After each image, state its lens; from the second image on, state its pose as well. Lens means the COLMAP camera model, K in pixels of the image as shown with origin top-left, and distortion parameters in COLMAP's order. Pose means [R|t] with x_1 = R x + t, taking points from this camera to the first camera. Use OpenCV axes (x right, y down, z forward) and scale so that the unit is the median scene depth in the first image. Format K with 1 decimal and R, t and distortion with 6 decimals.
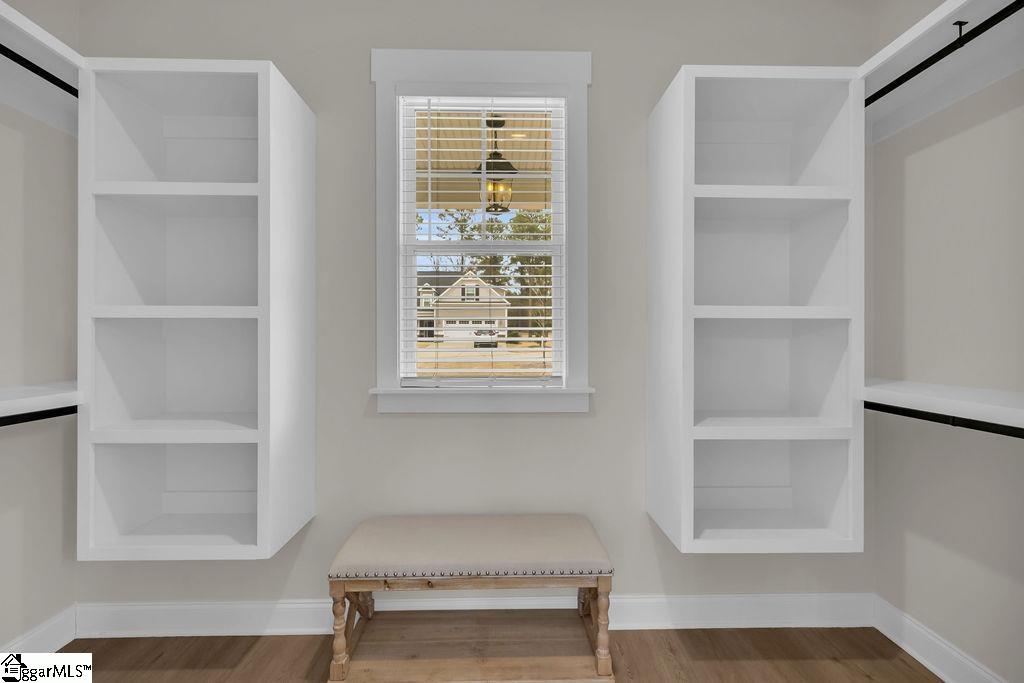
lens RADIAL K [[438.8, 0, 511.8], [0, 438.8, 335.0], [0, 0, 1]] dist [0.002085, 0.000066]
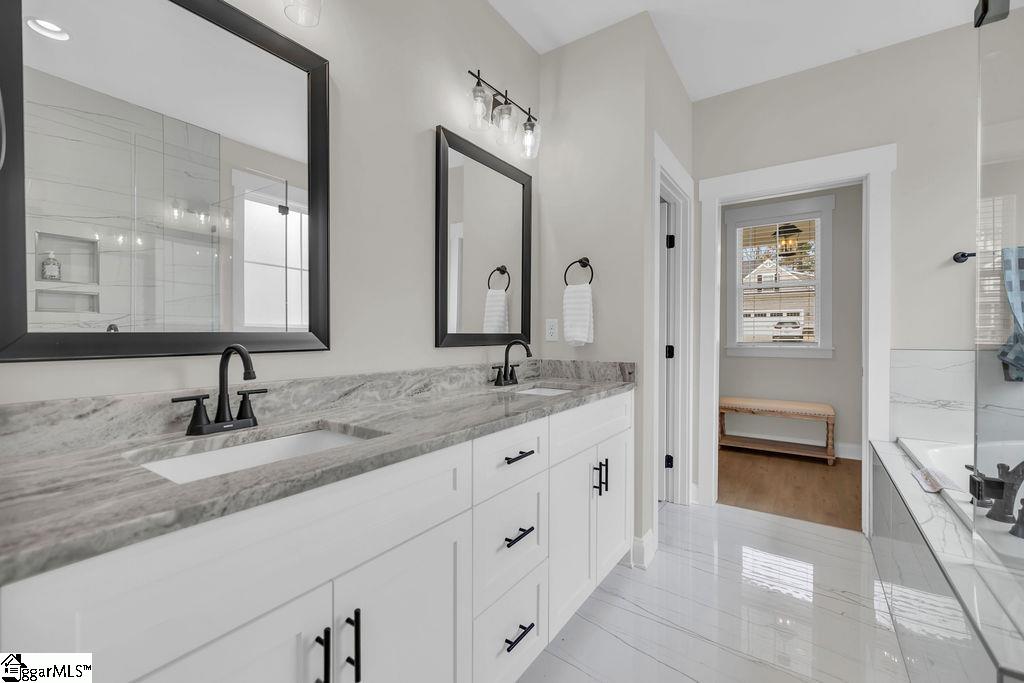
lens RADIAL K [[438.8, 0, 511.8], [0, 438.8, 335.0], [0, 0, 1]] dist [0.002085, 0.000066]
pose [[0.812865, 0.000208, -0.582453, 0.017859], [0.006701, 0.999930, 0.009710, 0.003205], [0.582414, -0.011796, 0.812807, -0.208701]]
